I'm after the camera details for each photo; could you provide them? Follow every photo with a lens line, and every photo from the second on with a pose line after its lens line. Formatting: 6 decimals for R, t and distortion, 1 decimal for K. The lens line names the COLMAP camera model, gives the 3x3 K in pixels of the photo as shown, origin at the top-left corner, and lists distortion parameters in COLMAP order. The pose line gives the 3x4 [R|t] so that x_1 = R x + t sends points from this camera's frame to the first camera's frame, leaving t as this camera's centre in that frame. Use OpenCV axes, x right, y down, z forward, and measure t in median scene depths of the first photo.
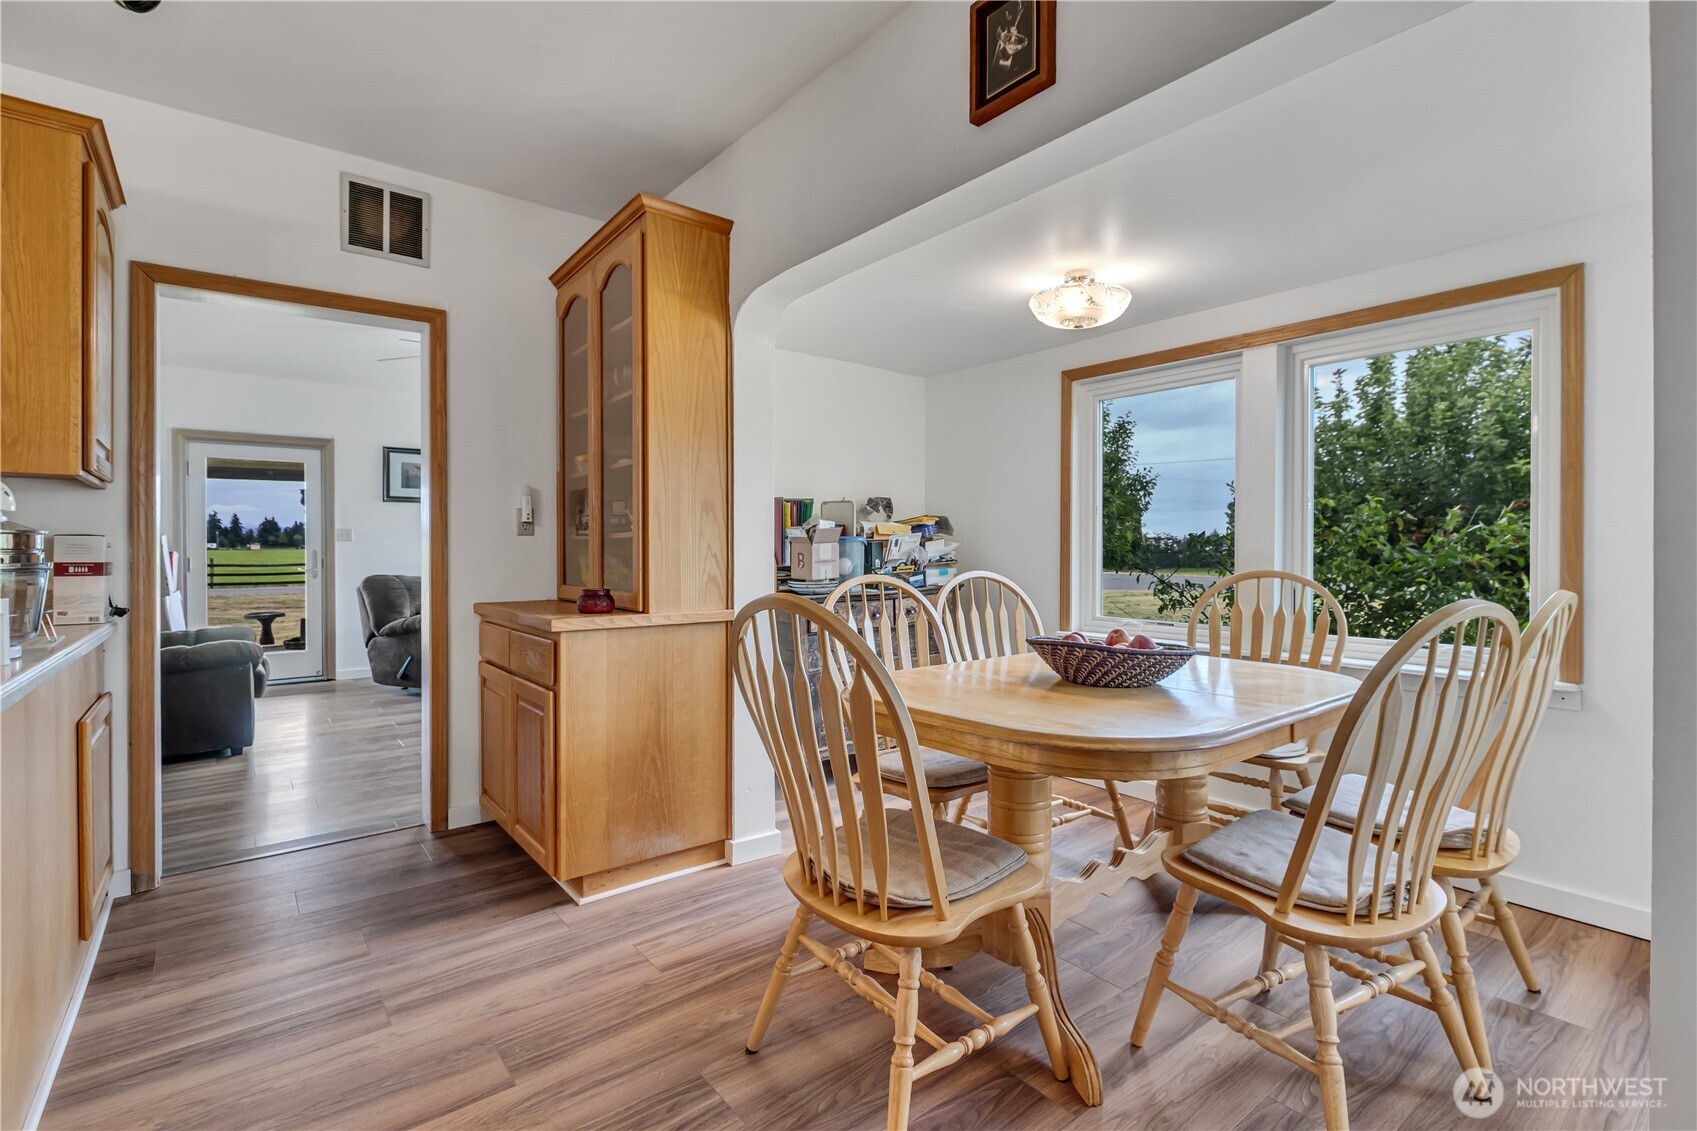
lens RADIAL K [[776.0, 0, 871.2], [0, 776.0, 551.7], [0, 0, 1]] dist [0.001511, -0.000211]
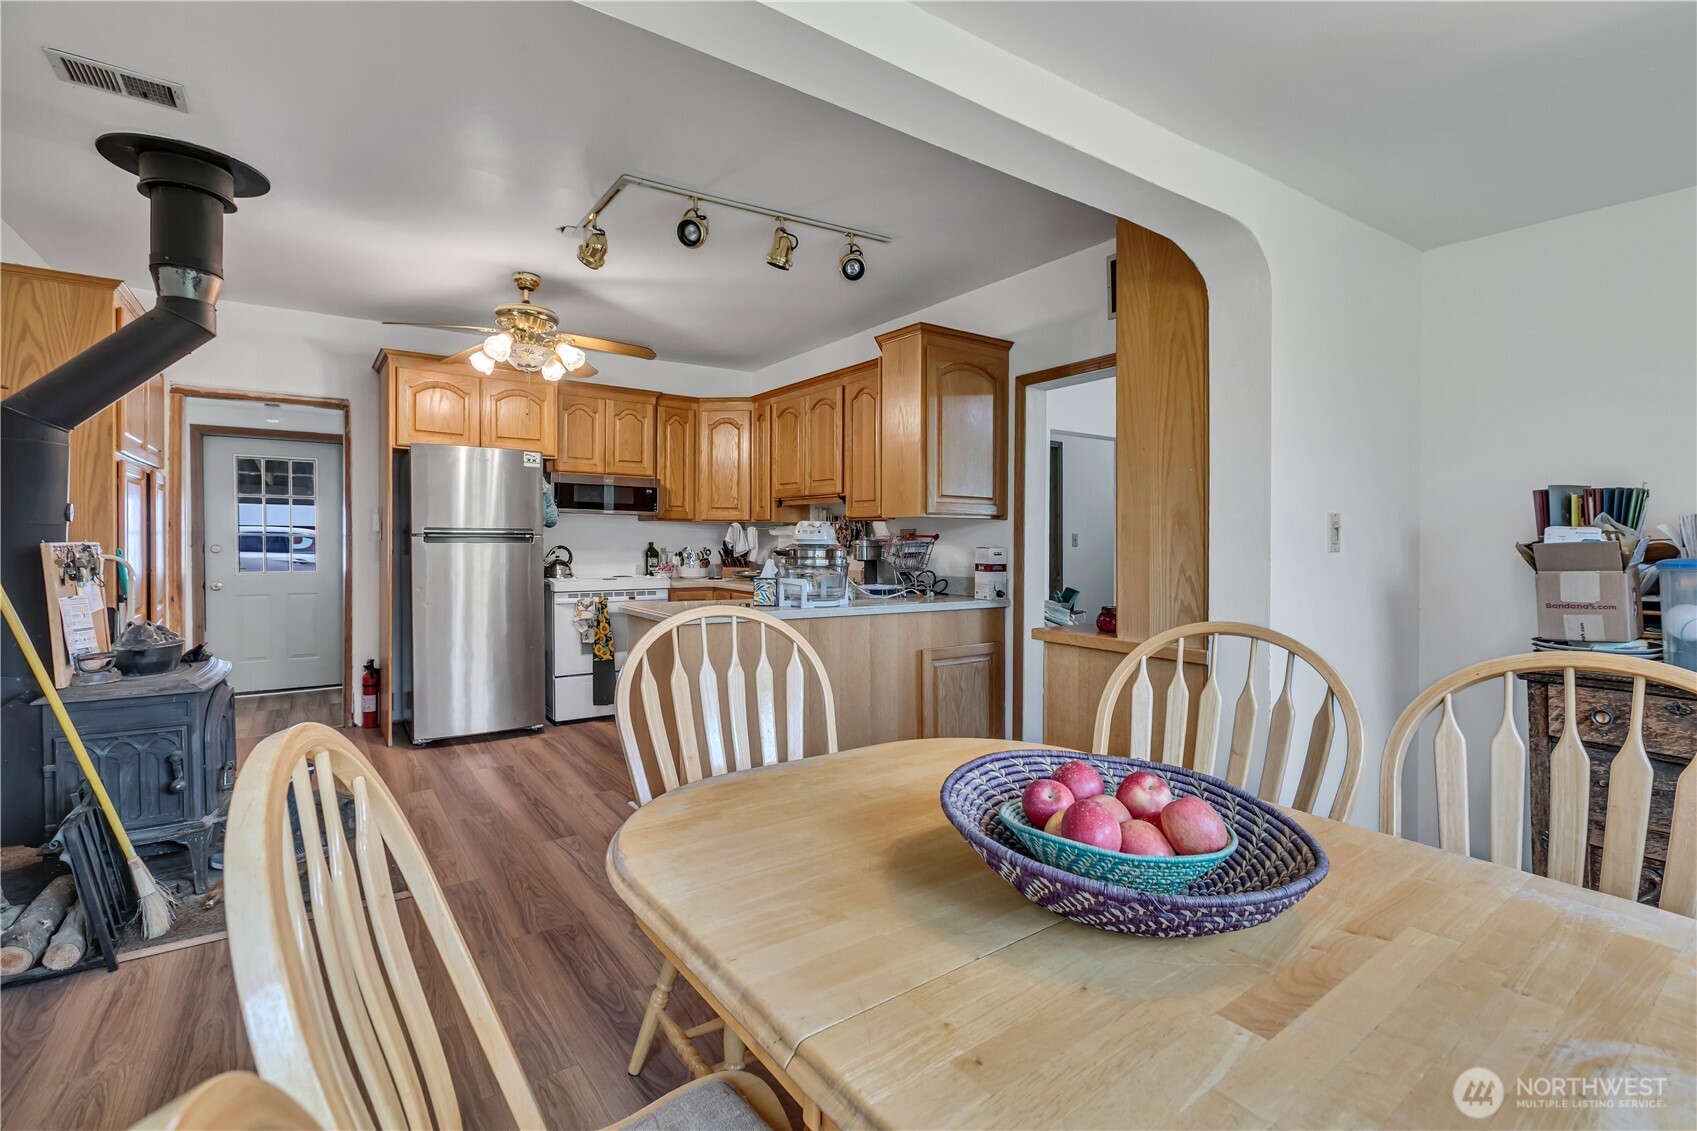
lens RADIAL K [[776.0, 0, 845.7], [0, 776.0, 558.9], [0, 0, 1]] dist [0.001511, -0.000211]
pose [[-0.076430, 0.027815, -0.996687, 0.623515], [-0.011724, 0.999517, 0.028794, -0.035916], [0.997006, 0.013886, -0.076067, 0.703950]]
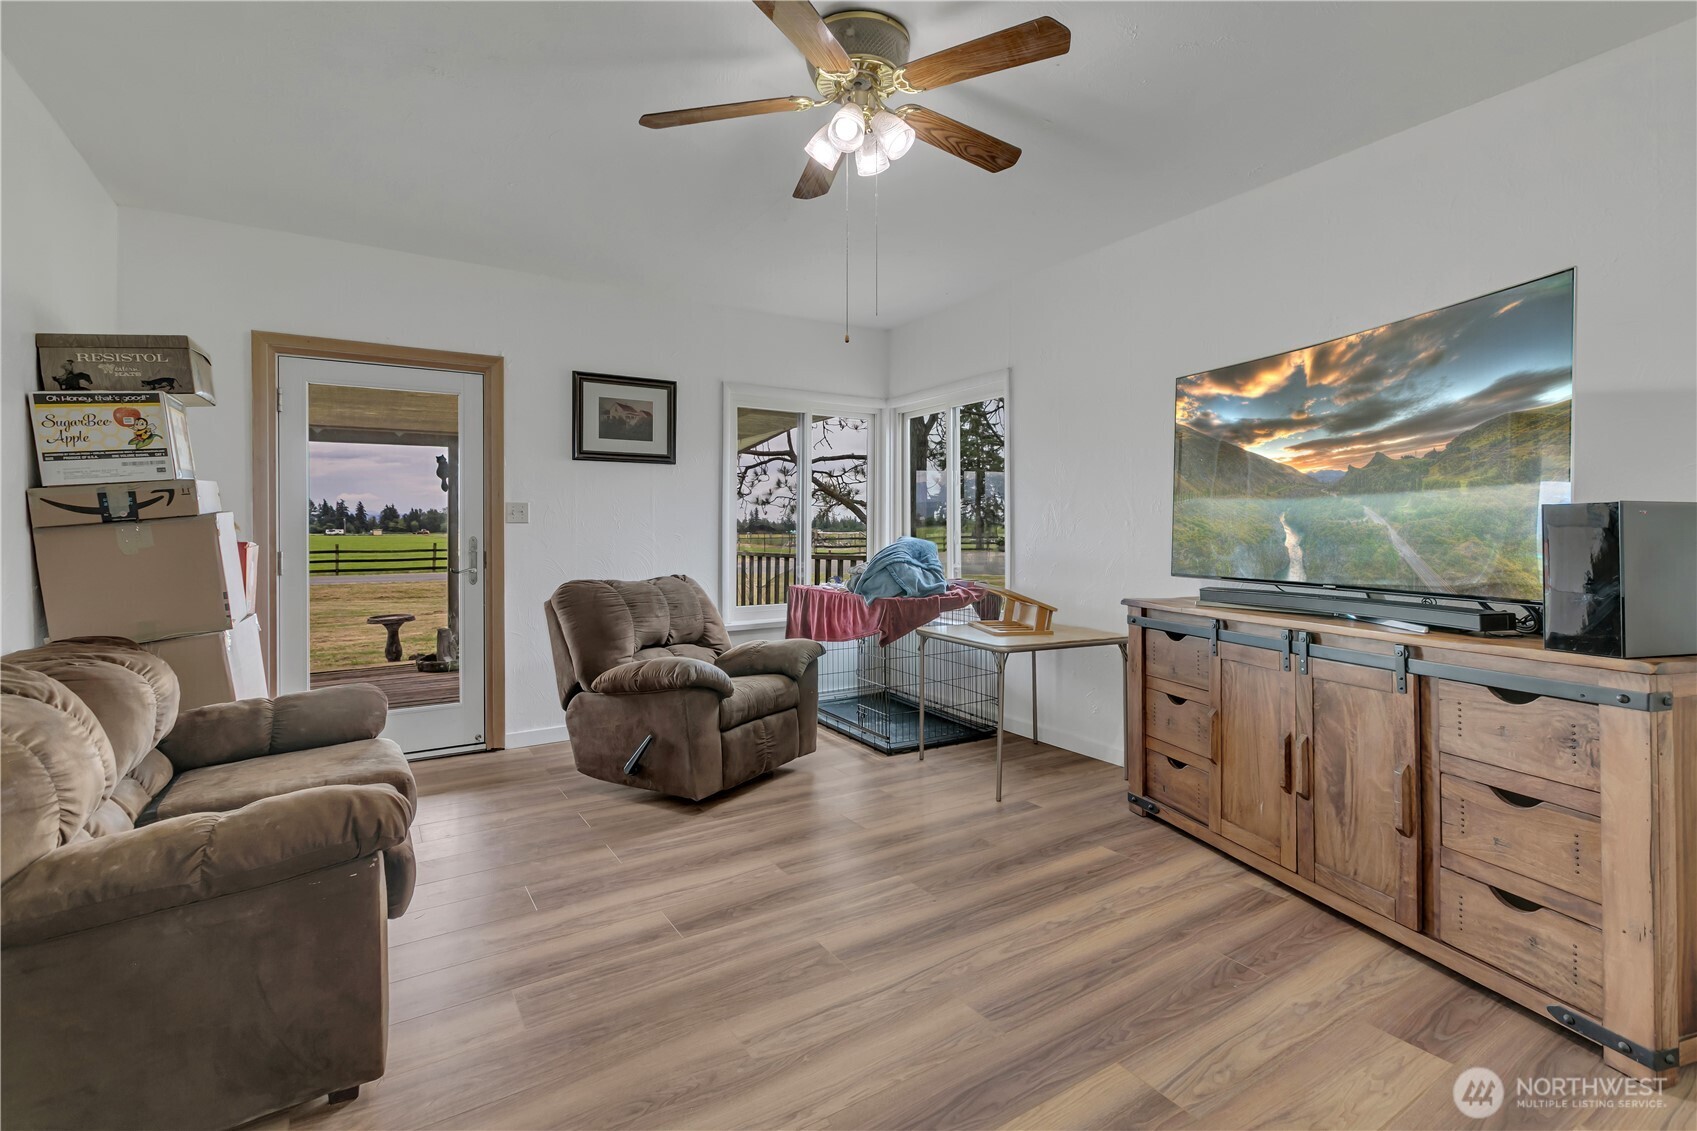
lens RADIAL K [[776.0, 0, 864.3], [0, 776.0, 523.7], [0, 0, 1]] dist [0.001511, -0.000211]
pose [[0.993902, -0.005805, -0.110112, -0.822001], [0.004216, 0.999884, -0.014653, -0.007239], [0.110184, 0.014099, 0.993811, 1.020162]]
